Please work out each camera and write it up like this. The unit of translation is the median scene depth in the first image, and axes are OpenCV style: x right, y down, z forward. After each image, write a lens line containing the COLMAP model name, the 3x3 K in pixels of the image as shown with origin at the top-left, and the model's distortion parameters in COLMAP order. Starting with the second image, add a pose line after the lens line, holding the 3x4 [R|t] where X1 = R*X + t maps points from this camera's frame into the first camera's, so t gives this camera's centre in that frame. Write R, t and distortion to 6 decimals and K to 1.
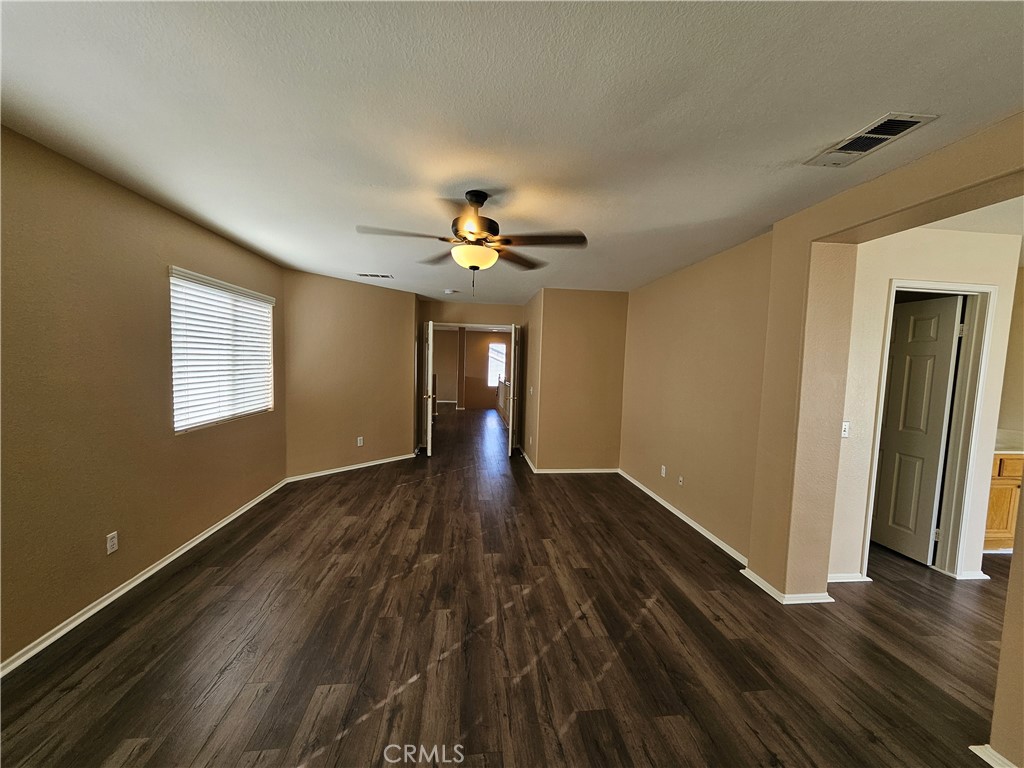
lens RADIAL K [[404.6, 0, 511.7], [0, 404.6, 390.0], [0, 0, 1]] dist [-0.000564, 0.002953]
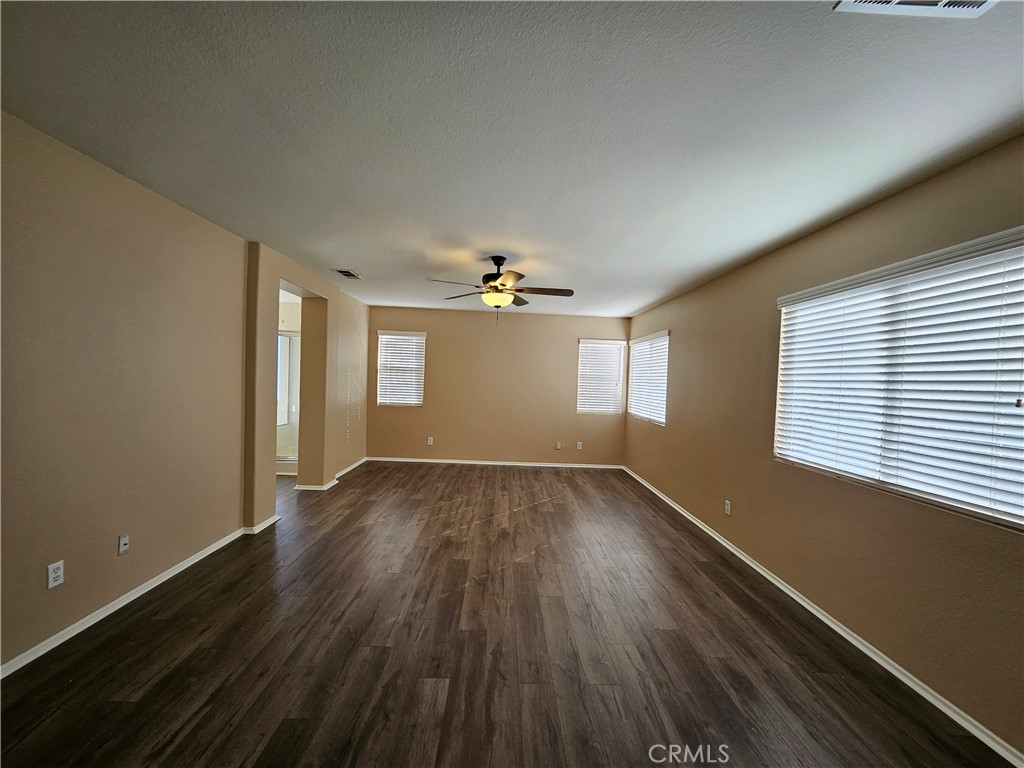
lens RADIAL K [[404.6, 0, 512.6], [0, 404.6, 386.7], [0, 0, 1]] dist [-0.000564, 0.002953]
pose [[-0.993826, -0.069735, 0.086292, -0.272443], [-0.061844, 0.993932, 0.090965, -0.140075], [-0.092111, 0.085066, -0.992108, 2.319817]]
